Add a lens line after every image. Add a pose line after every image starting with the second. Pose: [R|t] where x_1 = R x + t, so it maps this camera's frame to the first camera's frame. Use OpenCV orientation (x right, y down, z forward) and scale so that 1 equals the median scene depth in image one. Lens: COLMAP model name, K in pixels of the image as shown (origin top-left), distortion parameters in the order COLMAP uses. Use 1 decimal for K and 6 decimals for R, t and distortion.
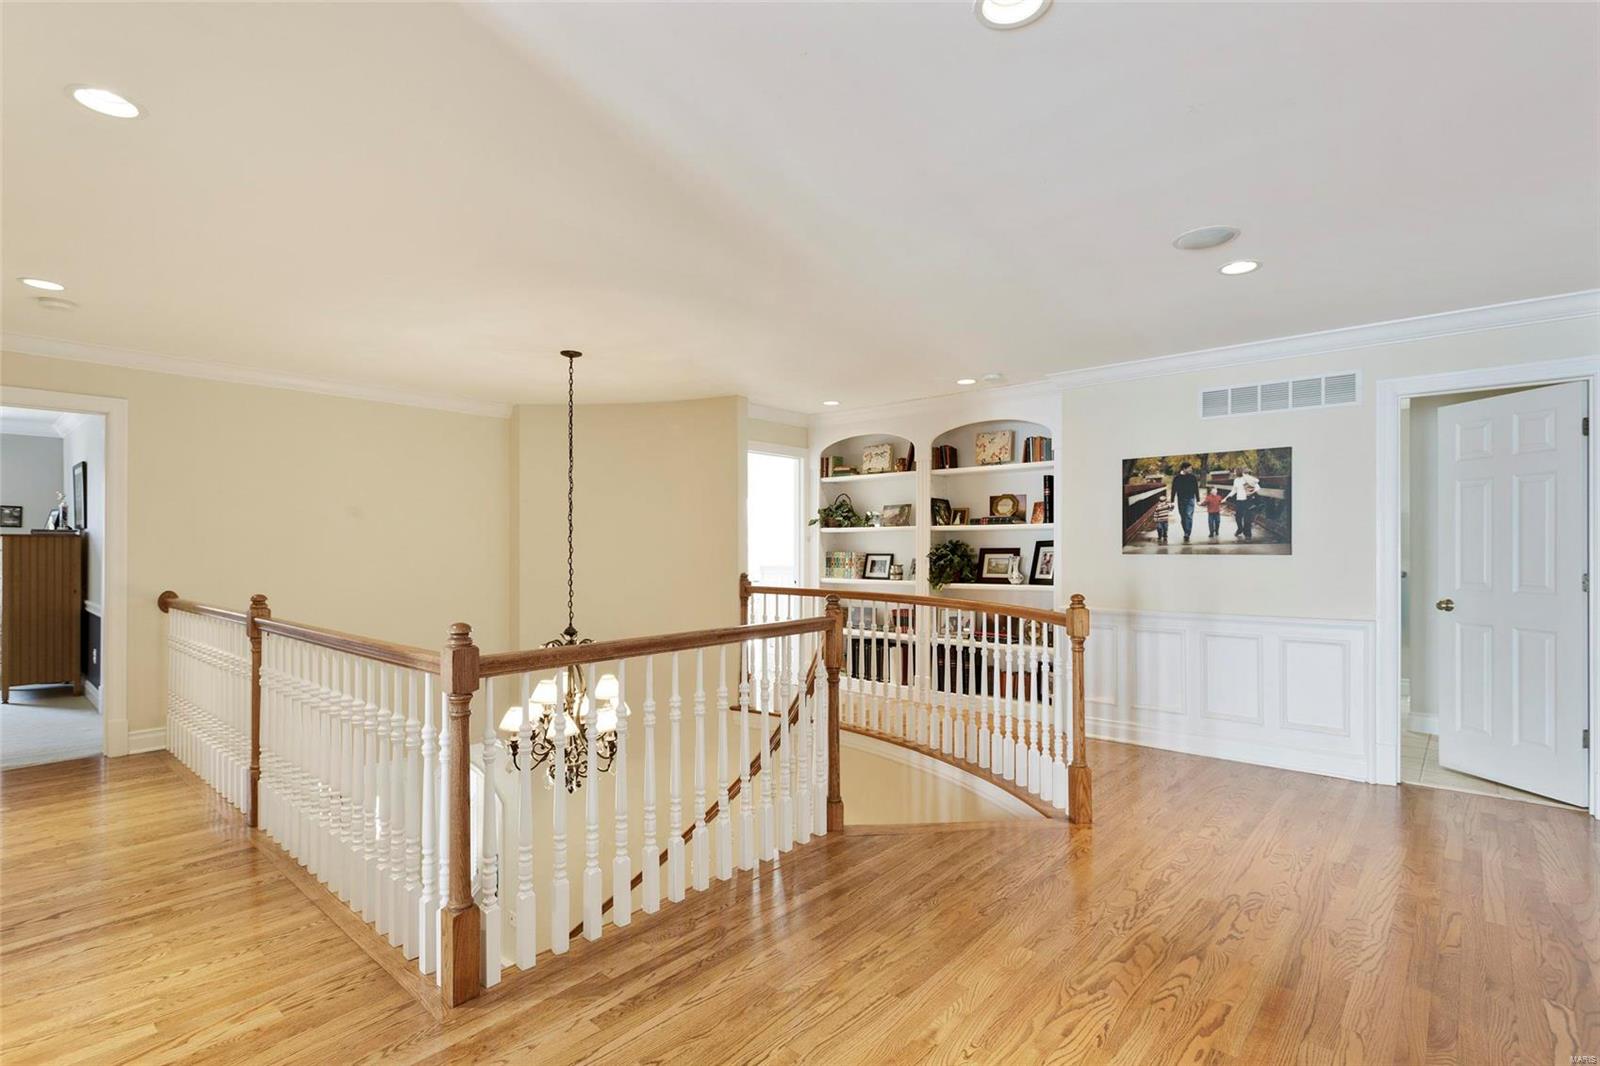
lens RADIAL K [[768.7, 0, 785.9], [0, 768.7, 542.0], [0, 0, 1]] dist [-0.000177, 0.000564]
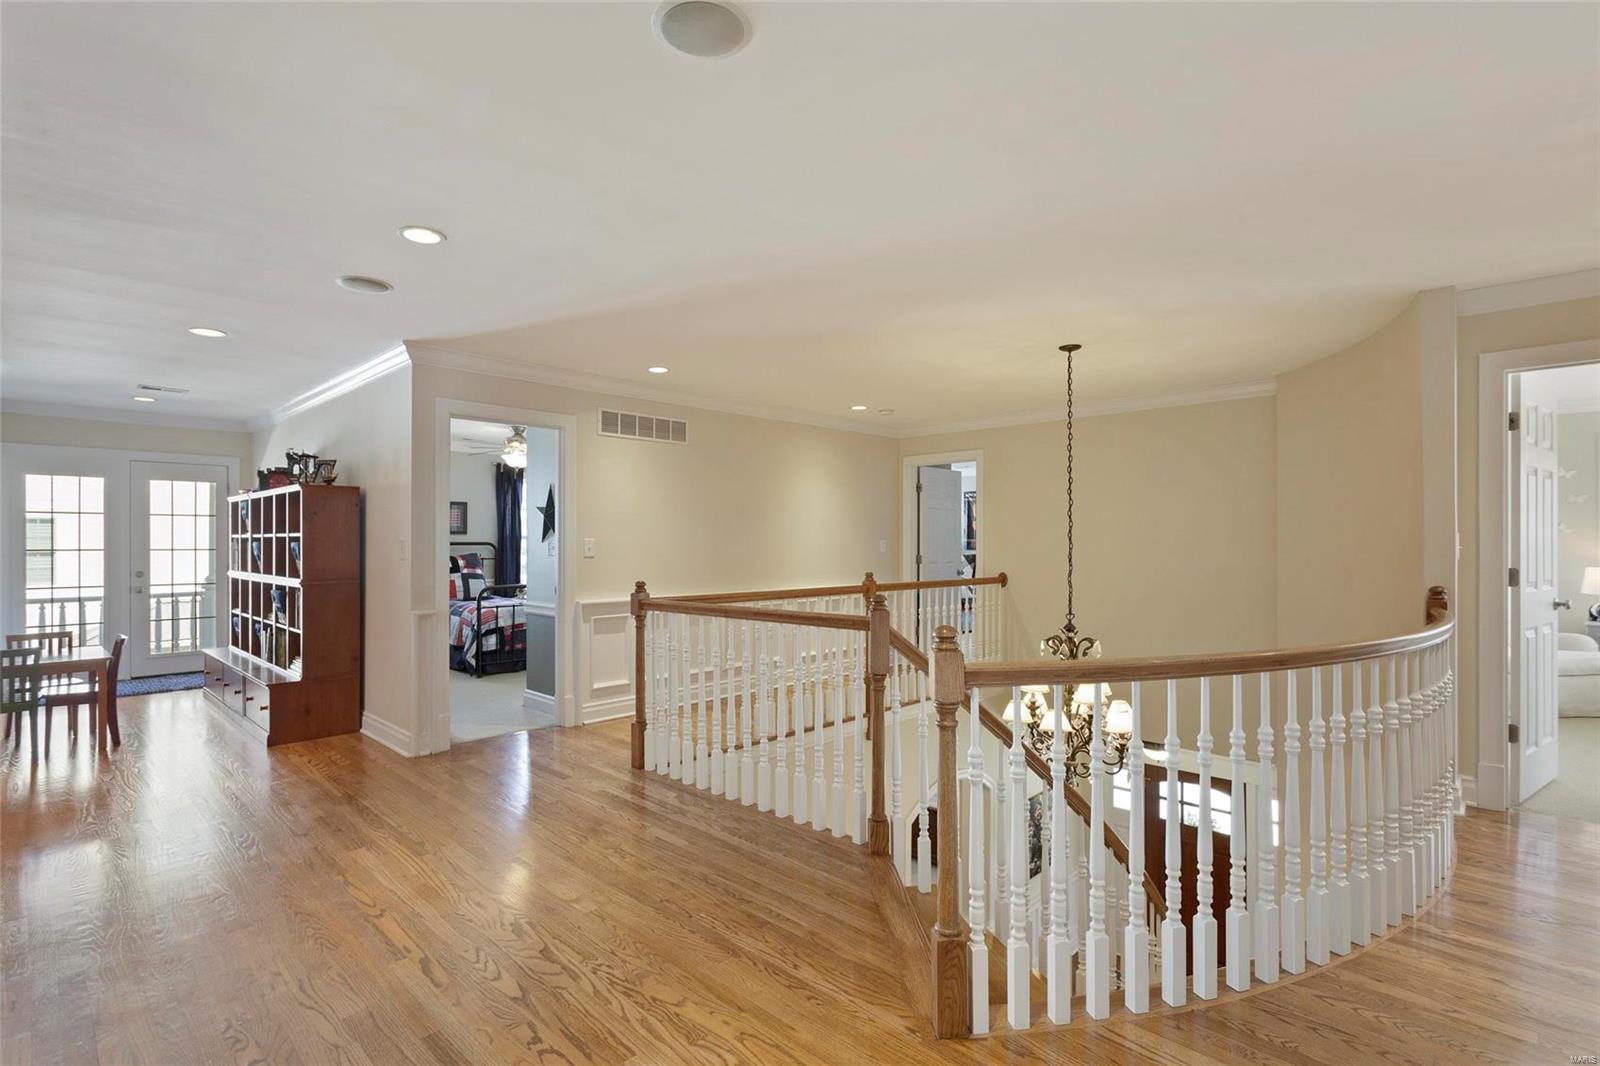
lens RADIAL K [[768.7, 0, 785.9], [0, 768.7, 542.0], [0, 0, 1]] dist [-0.000177, 0.000564]
pose [[-0.060823, -0.002710, -0.998145, 1.356030], [0.002473, 0.999993, -0.002865, 0.013202], [0.998146, -0.002643, -0.060815, 1.314823]]
